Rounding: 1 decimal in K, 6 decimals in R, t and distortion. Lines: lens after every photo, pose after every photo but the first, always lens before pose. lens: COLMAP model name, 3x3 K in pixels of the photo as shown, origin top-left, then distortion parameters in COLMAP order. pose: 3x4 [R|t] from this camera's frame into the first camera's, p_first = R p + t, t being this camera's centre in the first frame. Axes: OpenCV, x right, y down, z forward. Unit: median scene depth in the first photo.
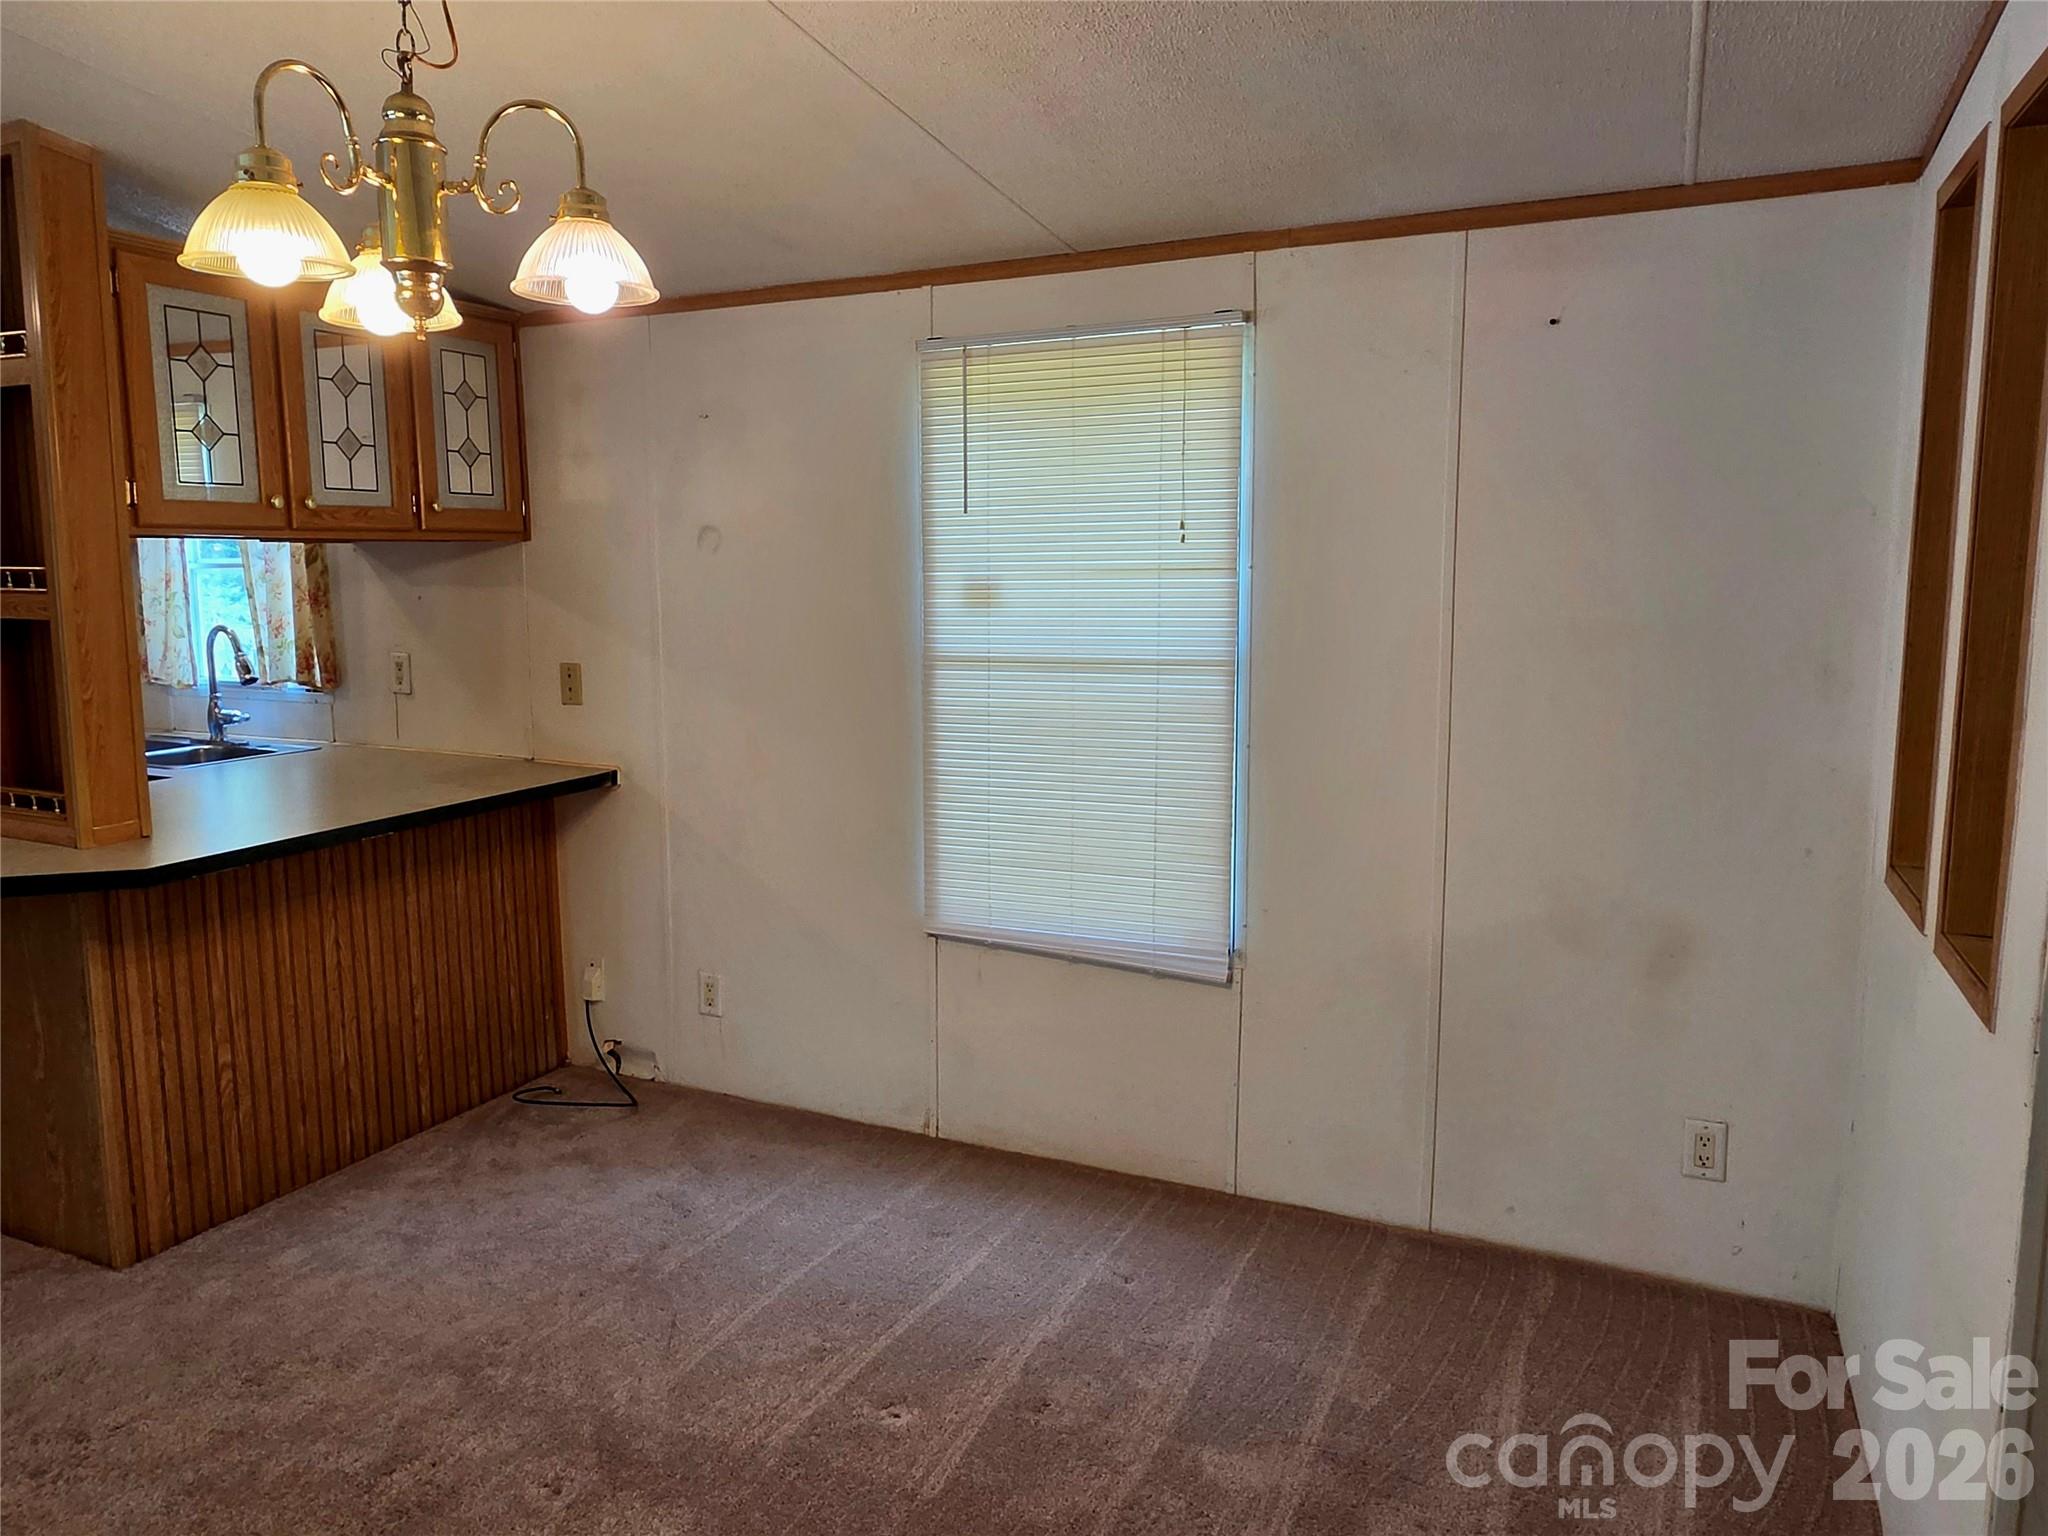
lens RADIAL K [[1379.6, 0, 994.5], [0, 1379.6, 746.9], [0, 0, 1]] dist [-0.006104, 0.012630]
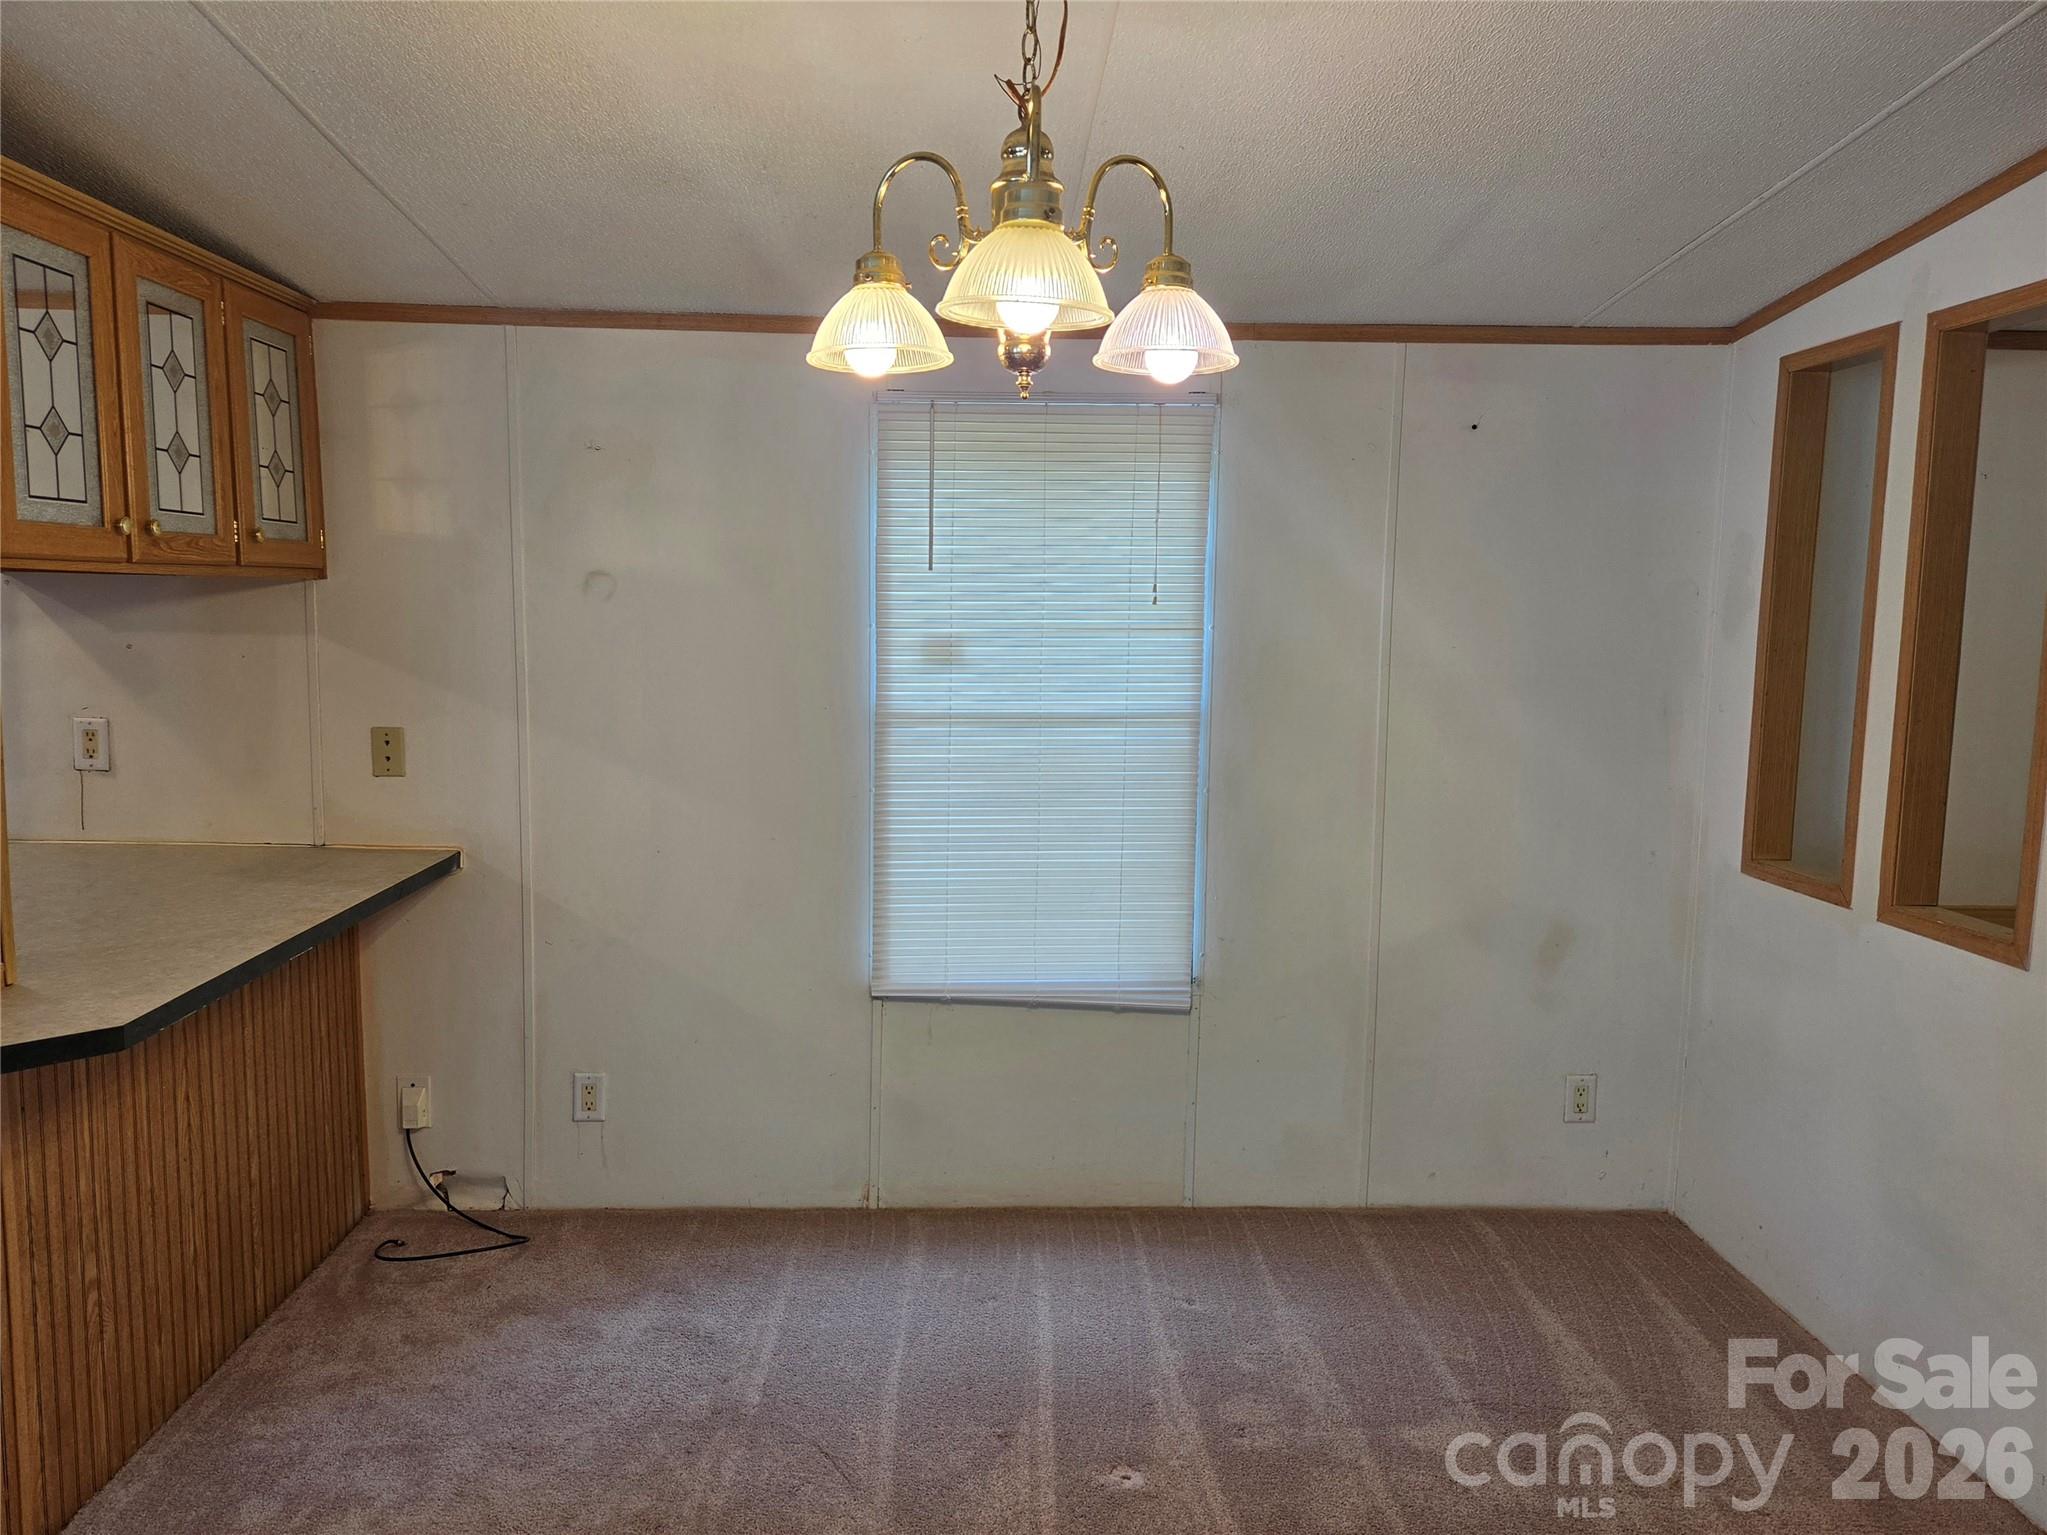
lens RADIAL K [[1379.9, 0, 990.3], [0, 1379.9, 759.7], [0, 0, 1]] dist [0.056622, -0.043908]
pose [[0.888487, -0.034673, 0.457591, -0.452086], [0.042757, 0.999059, -0.007318, -0.023290], [-0.456906, 0.026067, 0.889133, 0.099110]]
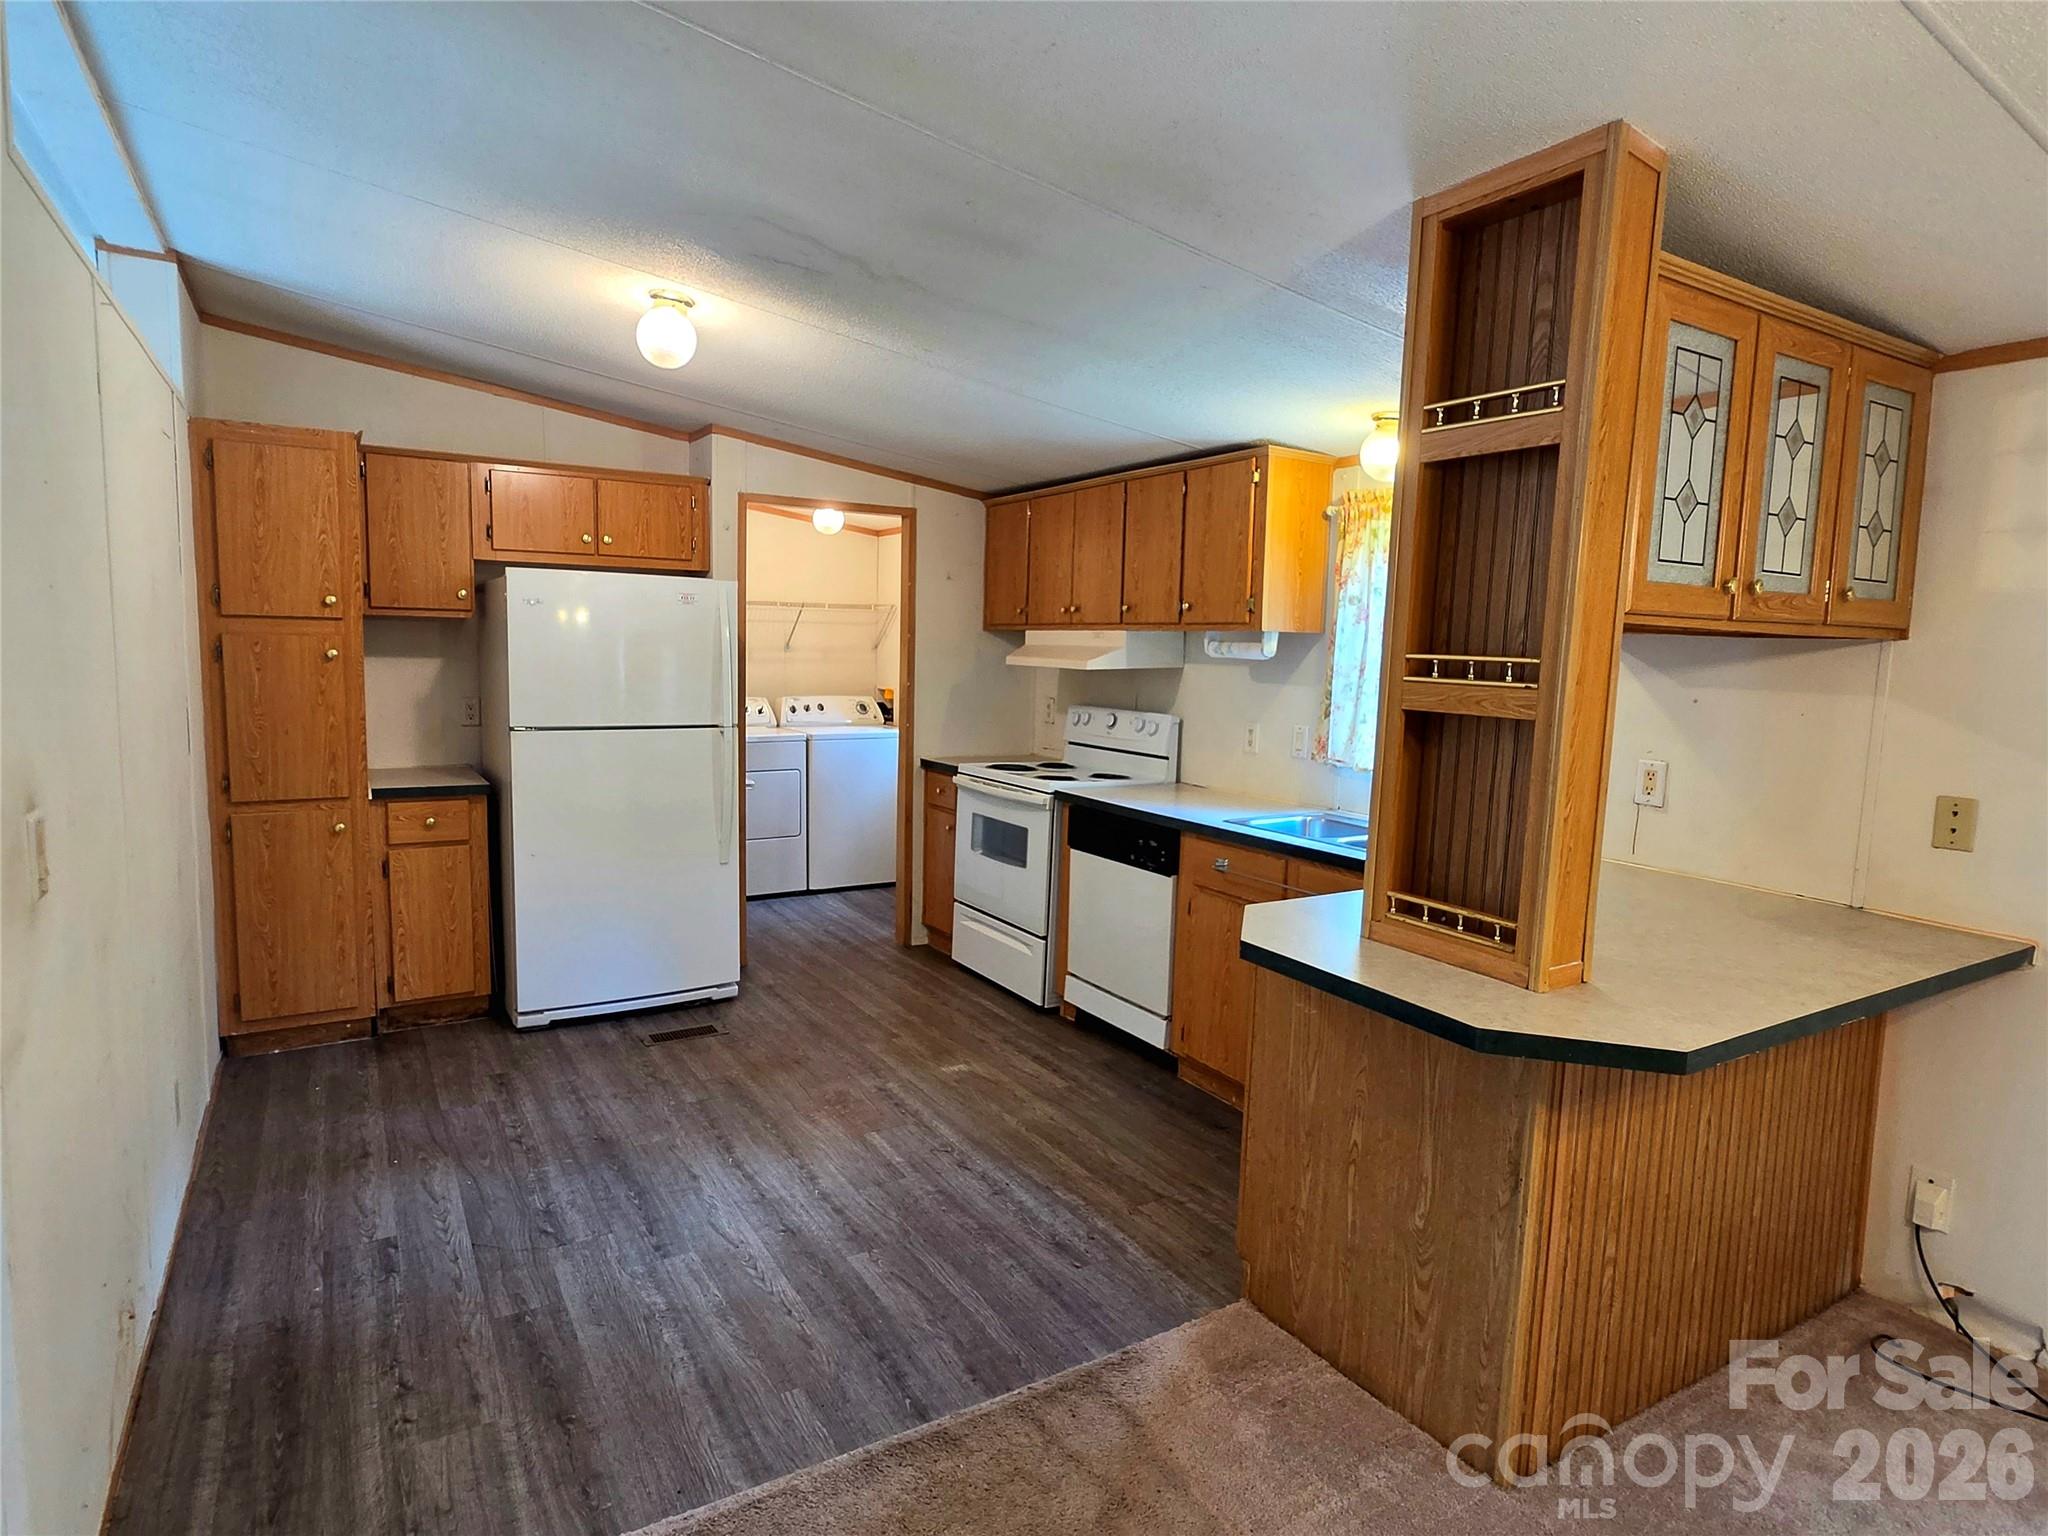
lens RADIAL K [[1121.1, 0, 1010.7], [0, 1121.1, 765.4], [0, 0, 1]] dist [-0.004089, 0.002018]
pose [[0.834676, 0.086238, -0.543948, -0.504219], [-0.104866, 0.994481, -0.003248, -0.024651], [0.540666, 0.059753, 0.839113, 0.214995]]
